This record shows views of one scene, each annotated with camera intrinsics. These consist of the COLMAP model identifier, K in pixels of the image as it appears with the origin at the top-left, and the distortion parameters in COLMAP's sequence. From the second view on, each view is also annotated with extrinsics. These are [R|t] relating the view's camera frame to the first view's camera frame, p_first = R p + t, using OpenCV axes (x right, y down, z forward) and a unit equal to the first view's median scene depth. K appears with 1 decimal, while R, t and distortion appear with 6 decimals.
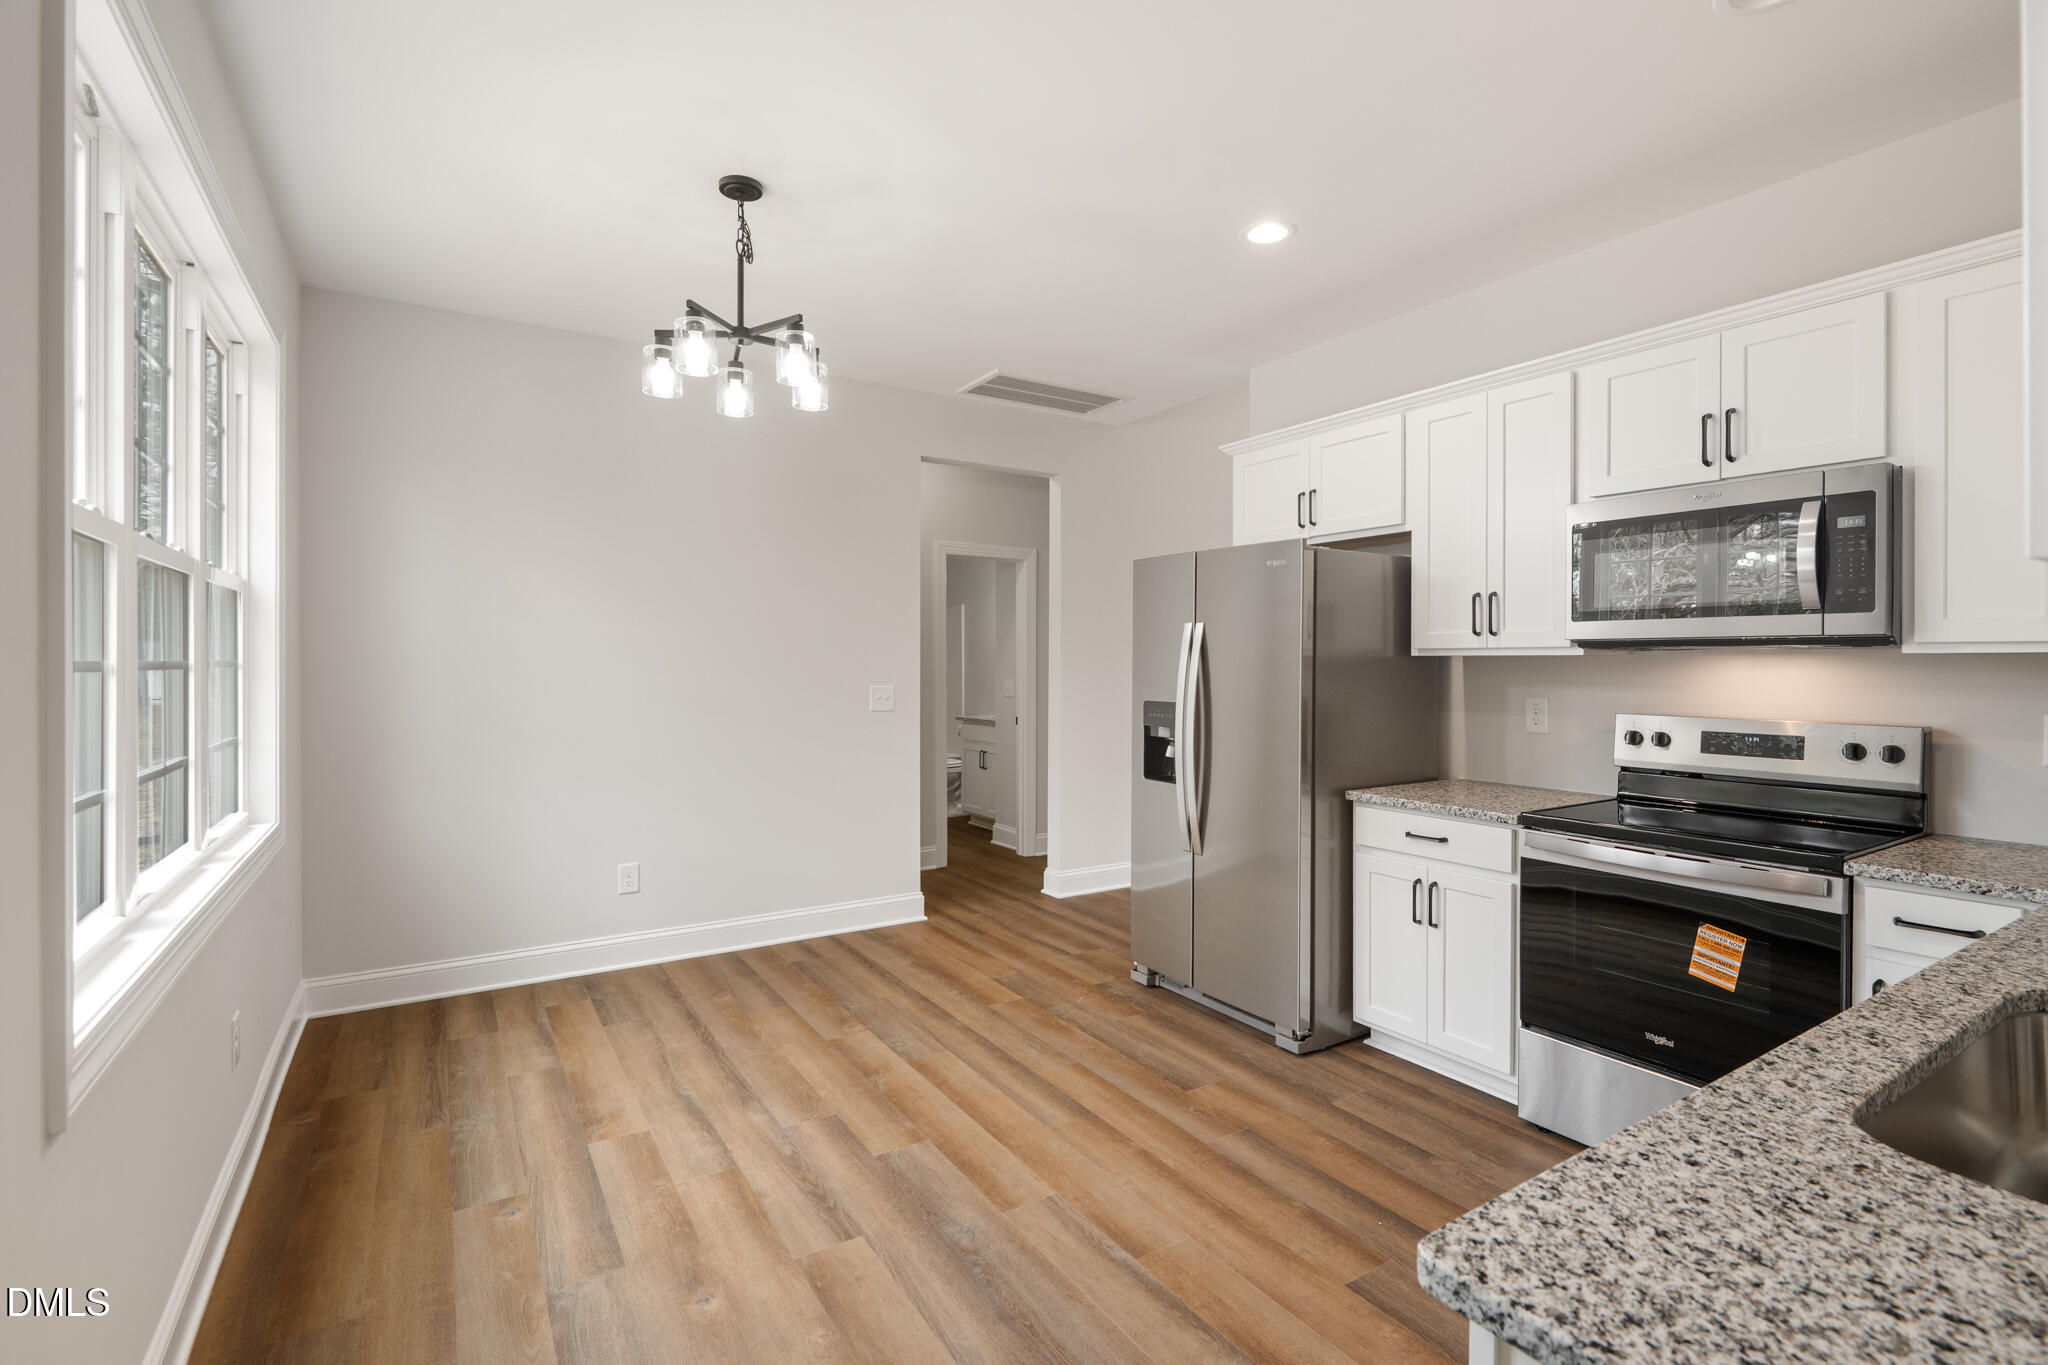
lens RADIAL K [[978.0, 0, 1031.5], [0, 978.0, 666.8], [0, 0, 1]] dist [0.000695, -0.002418]
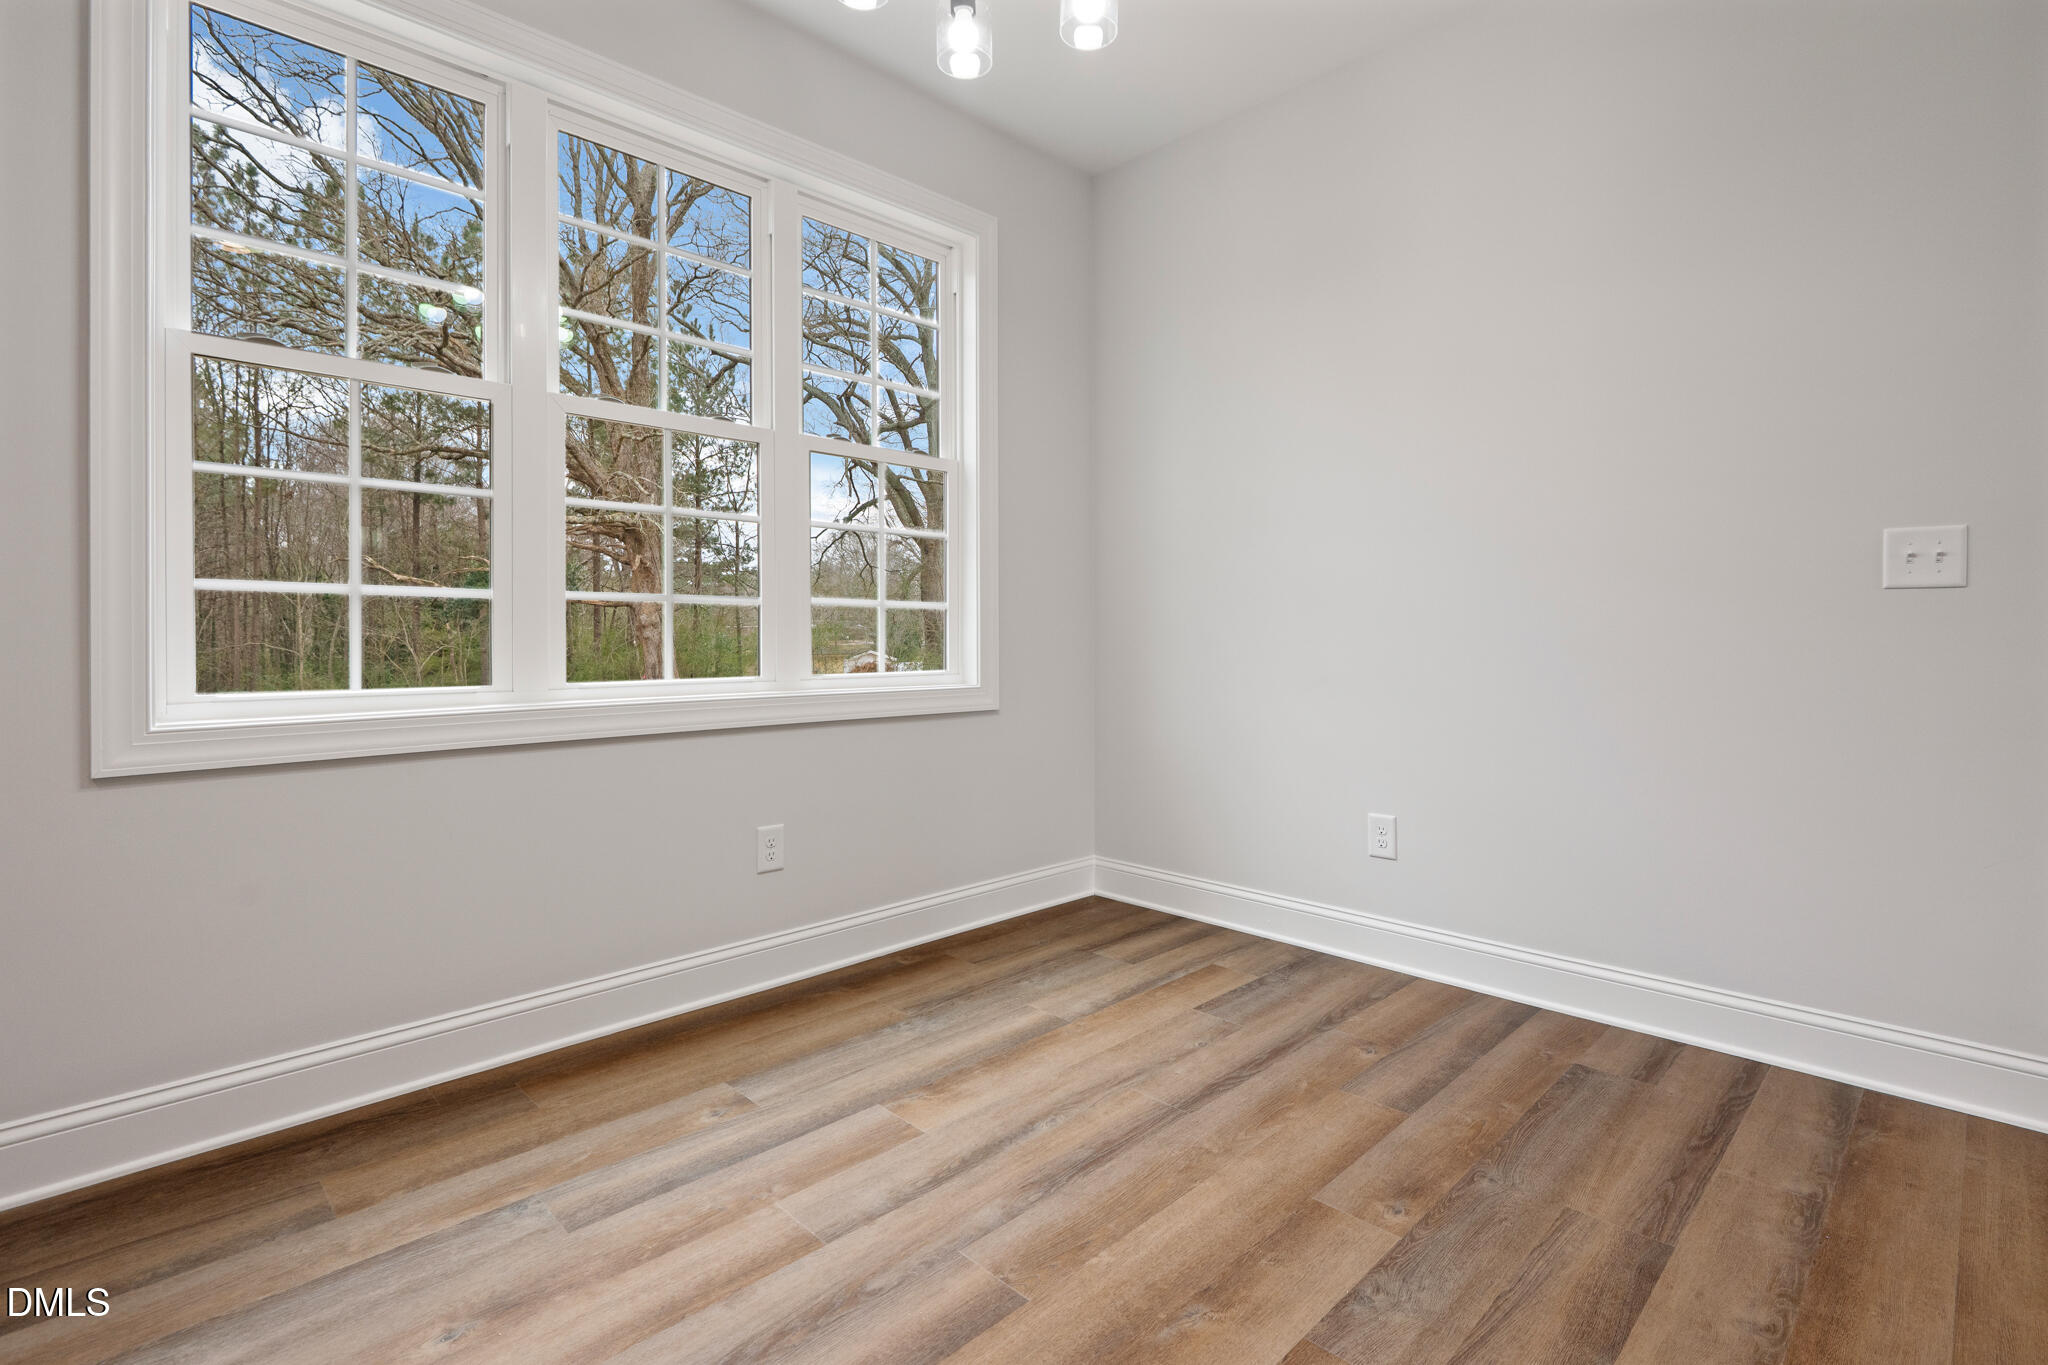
lens RADIAL K [[978.0, 0, 1120.8], [0, 978.0, 647.7], [0, 0, 1]] dist [0.000695, -0.002418]
pose [[0.207513, 0.001144, -0.978232, 0.260878], [-0.007619, 0.999971, -0.000446, 0.104102], [0.978203, 0.007546, 0.207516, 0.810548]]
